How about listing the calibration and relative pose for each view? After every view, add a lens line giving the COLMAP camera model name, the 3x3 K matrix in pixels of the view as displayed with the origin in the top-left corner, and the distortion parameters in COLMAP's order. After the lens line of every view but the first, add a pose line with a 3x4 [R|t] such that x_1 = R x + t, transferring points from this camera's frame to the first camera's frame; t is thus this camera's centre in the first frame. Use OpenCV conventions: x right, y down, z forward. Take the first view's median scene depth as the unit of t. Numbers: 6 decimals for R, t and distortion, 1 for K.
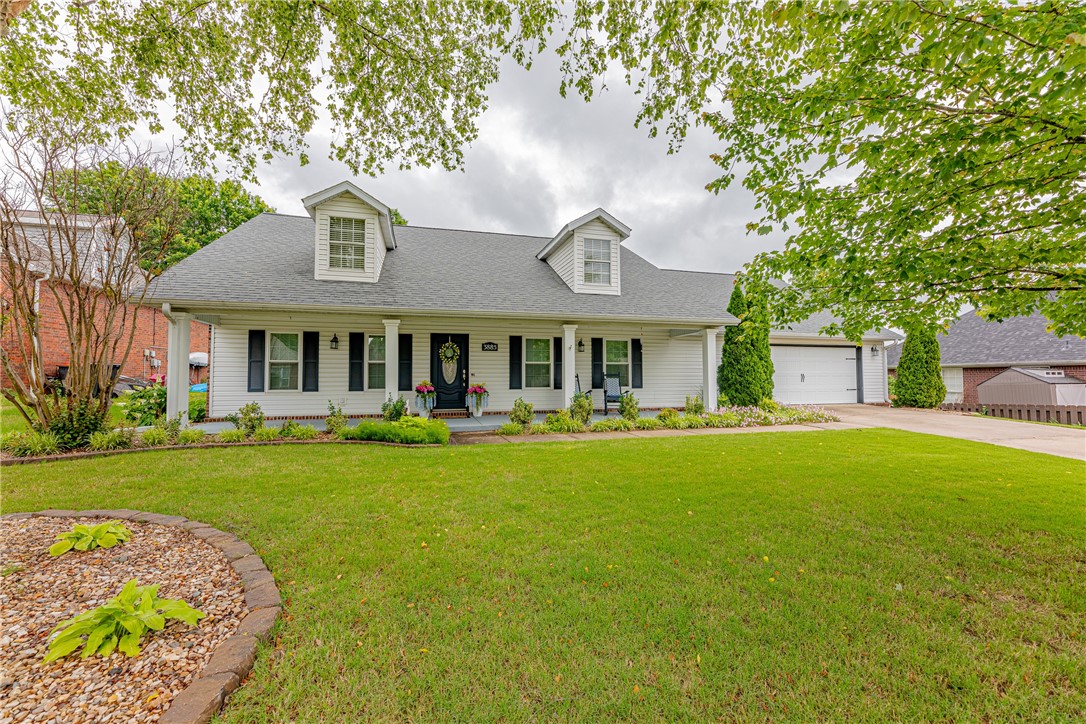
lens RADIAL K [[435.3, 0, 541.8], [0, 435.3, 362.3], [0, 0, 1]] dist [0.000630, 0.000283]
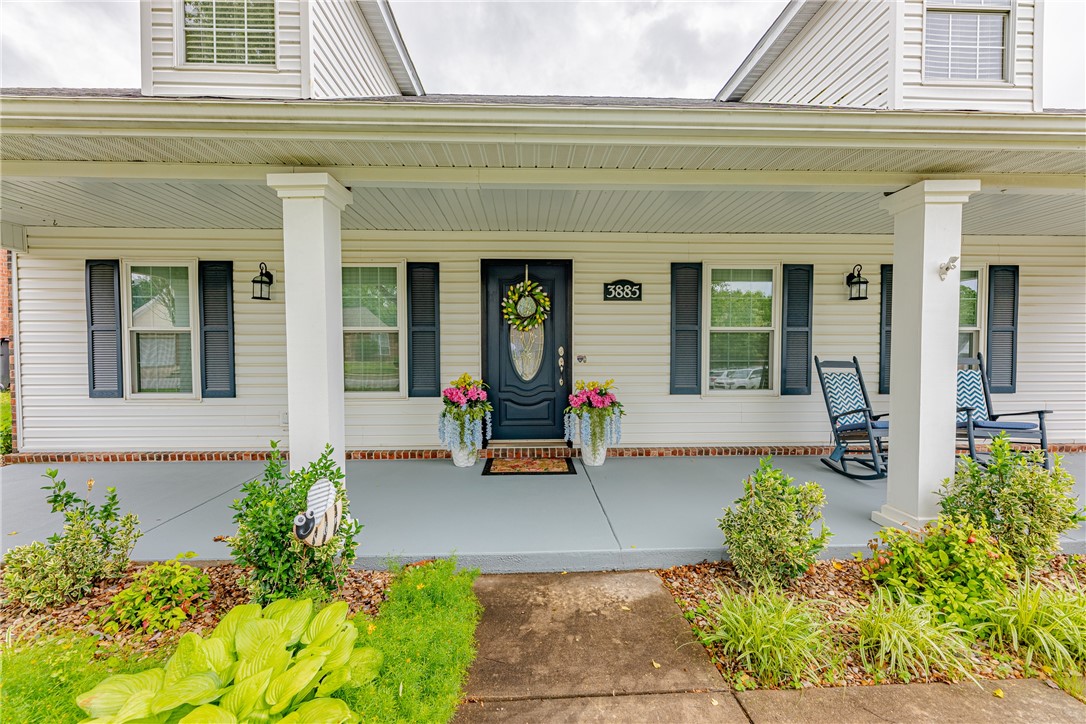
lens RADIAL K [[435.3, 0, 541.8], [0, 435.3, 362.3], [0, 0, 1]] dist [0.000630, 0.000283]
pose [[0.972170, 0.006485, -0.234186, -0.103731], [0.008327, 0.998029, 0.062205, 0.005975], [0.234128, -0.062424, 0.970200, 0.620337]]
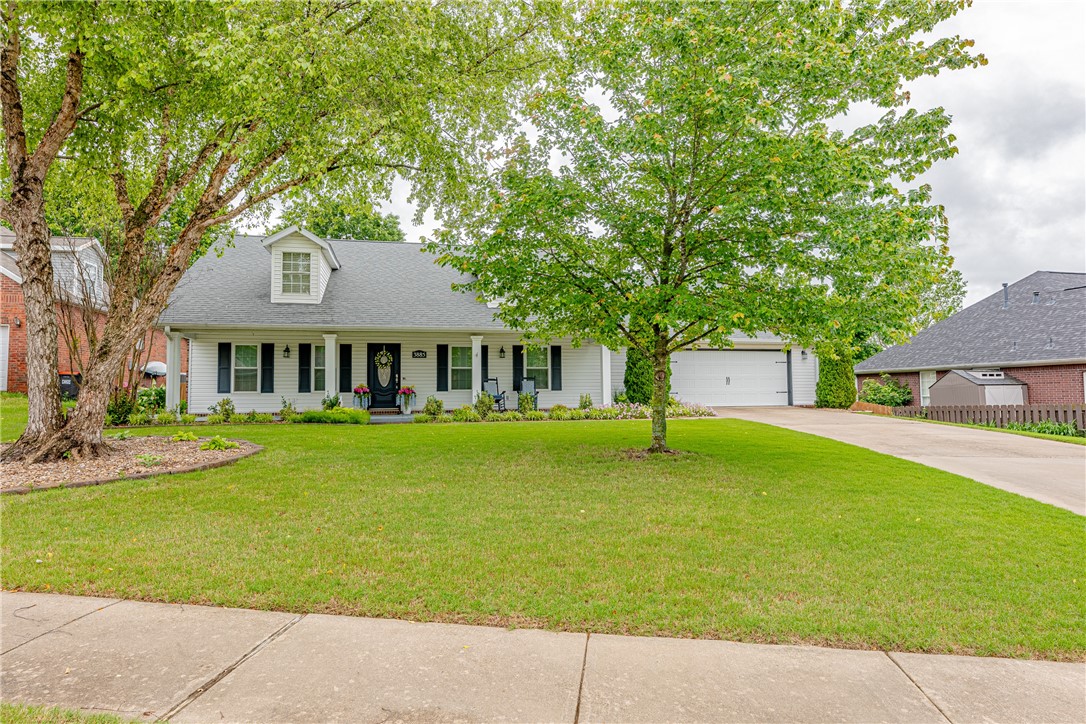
lens RADIAL K [[594.0, 0, 543.0], [0, 594.0, 362.0], [0, 0, 1]] dist [0.000855, -0.000094]
pose [[0.999011, -0.009040, -0.043538, 0.293579], [0.008304, 0.999820, -0.017059, 0.015153], [0.043684, 0.016681, 0.998906, -0.590222]]
